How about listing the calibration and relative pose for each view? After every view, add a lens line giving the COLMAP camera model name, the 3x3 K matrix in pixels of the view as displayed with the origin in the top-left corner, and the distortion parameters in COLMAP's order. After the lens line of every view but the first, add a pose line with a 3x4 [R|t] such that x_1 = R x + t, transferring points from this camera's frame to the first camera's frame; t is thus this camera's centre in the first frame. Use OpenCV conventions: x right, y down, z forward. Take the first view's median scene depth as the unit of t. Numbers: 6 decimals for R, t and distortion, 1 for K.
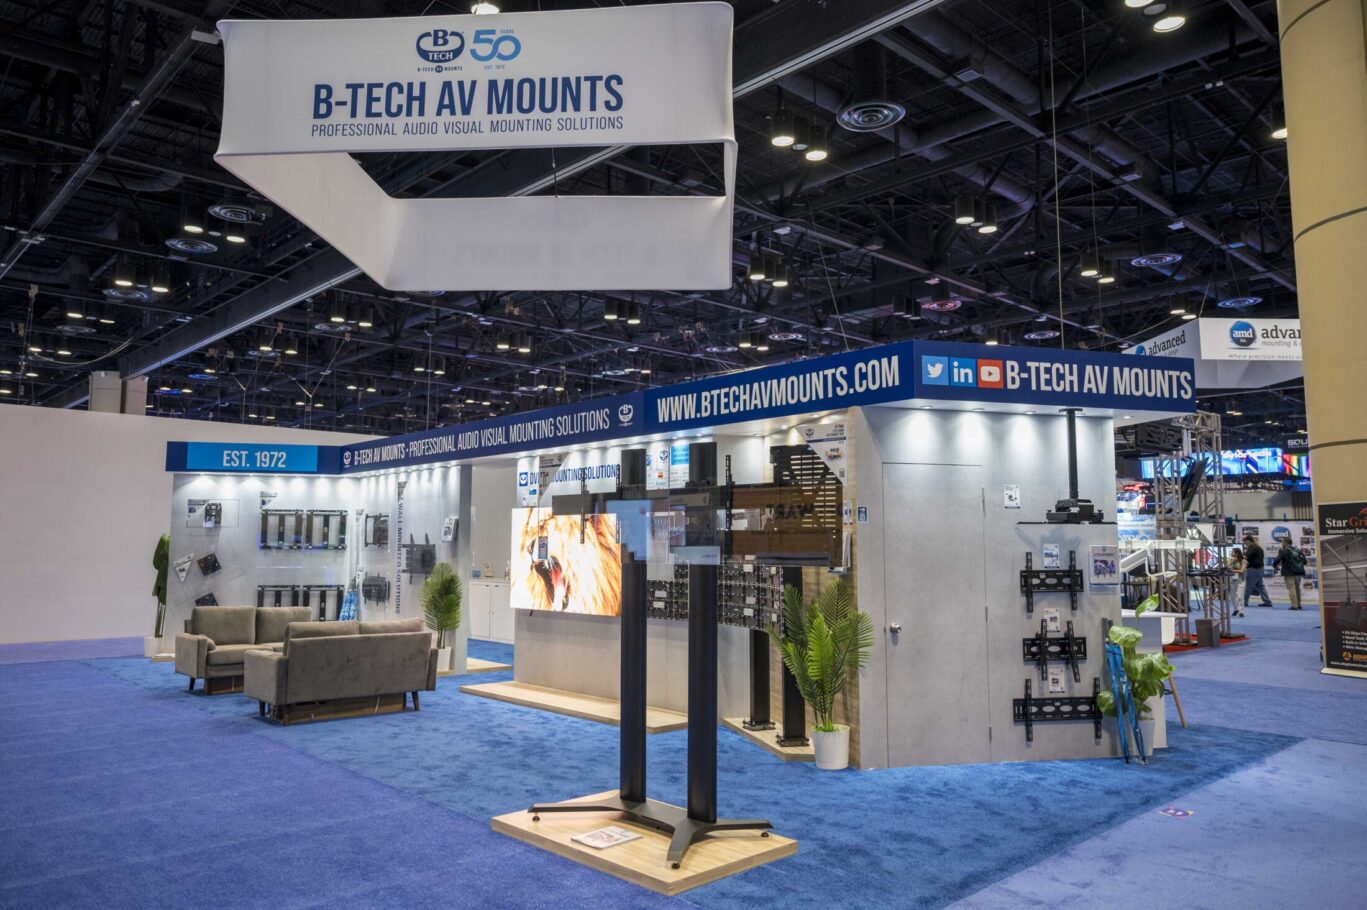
lens RADIAL K [[975.3, 0, 683.5], [0, 975.3, 455.0], [0, 0, 1]] dist [-0.001089, -0.000121]
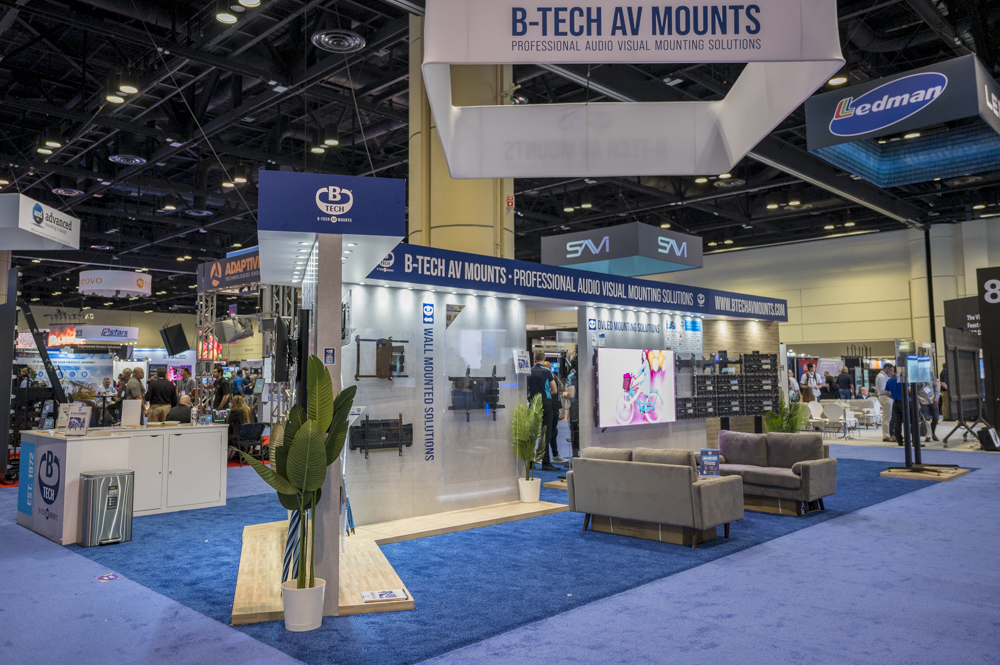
lens RADIAL K [[728.9, 0, 499.1], [0, 728.9, 333.0], [0, 0, 1]] dist [0.242428, -0.000016]
pose [[-0.047505, 0.063101, 0.996876, -1.093502], [-0.083057, 0.994297, -0.066896, 0.108602], [-0.995412, -0.085975, -0.041993, 1.155632]]
